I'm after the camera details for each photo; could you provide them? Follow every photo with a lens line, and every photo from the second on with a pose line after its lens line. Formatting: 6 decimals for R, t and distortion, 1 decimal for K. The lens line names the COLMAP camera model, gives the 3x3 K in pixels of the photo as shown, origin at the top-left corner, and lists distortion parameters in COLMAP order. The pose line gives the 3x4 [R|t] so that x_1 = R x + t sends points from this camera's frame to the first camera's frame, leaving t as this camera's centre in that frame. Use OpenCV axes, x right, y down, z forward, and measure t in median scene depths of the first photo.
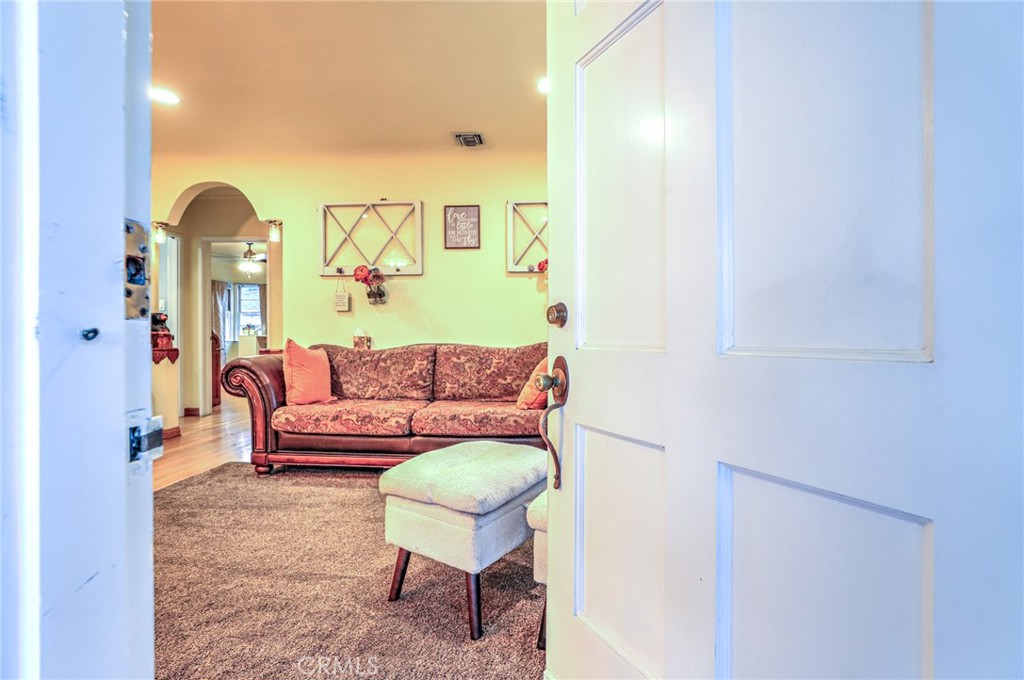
lens RADIAL K [[468.2, 0, 518.1], [0, 468.2, 340.0], [0, 0, 1]] dist [-0.049732, 0.012145]
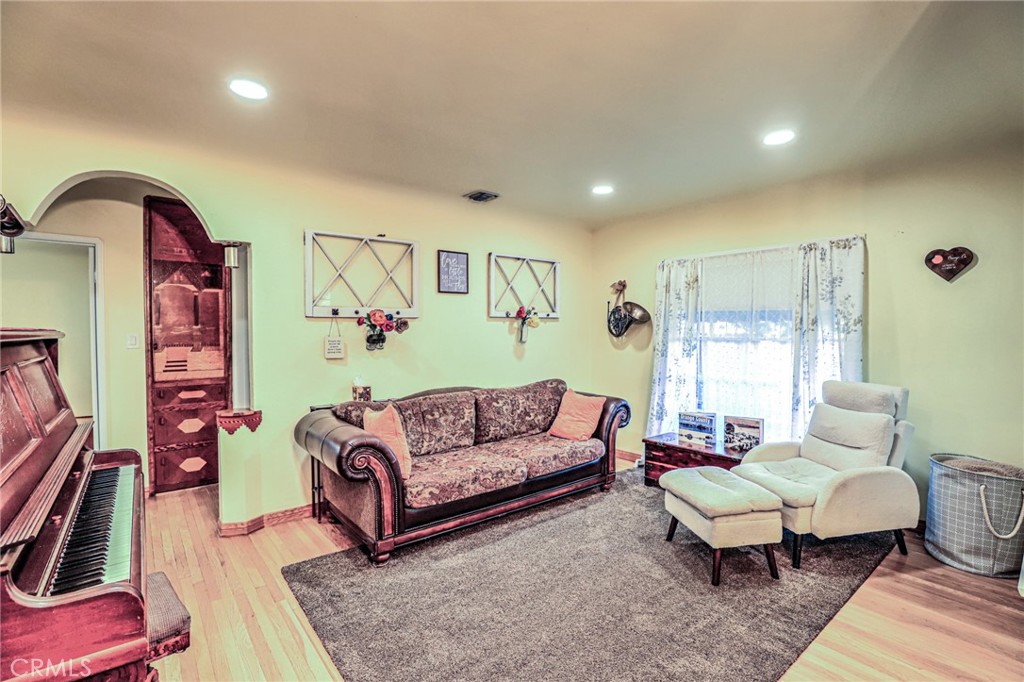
lens RADIAL K [[468.2, 0, 518.1], [0, 468.2, 341.0], [0, 0, 1]] dist [-0.049732, 0.012145]
pose [[0.747386, -0.022392, 0.664013, -0.810991], [0.010844, 0.999710, 0.021506, -0.127736], [-0.664302, -0.008872, 0.747412, 0.149328]]
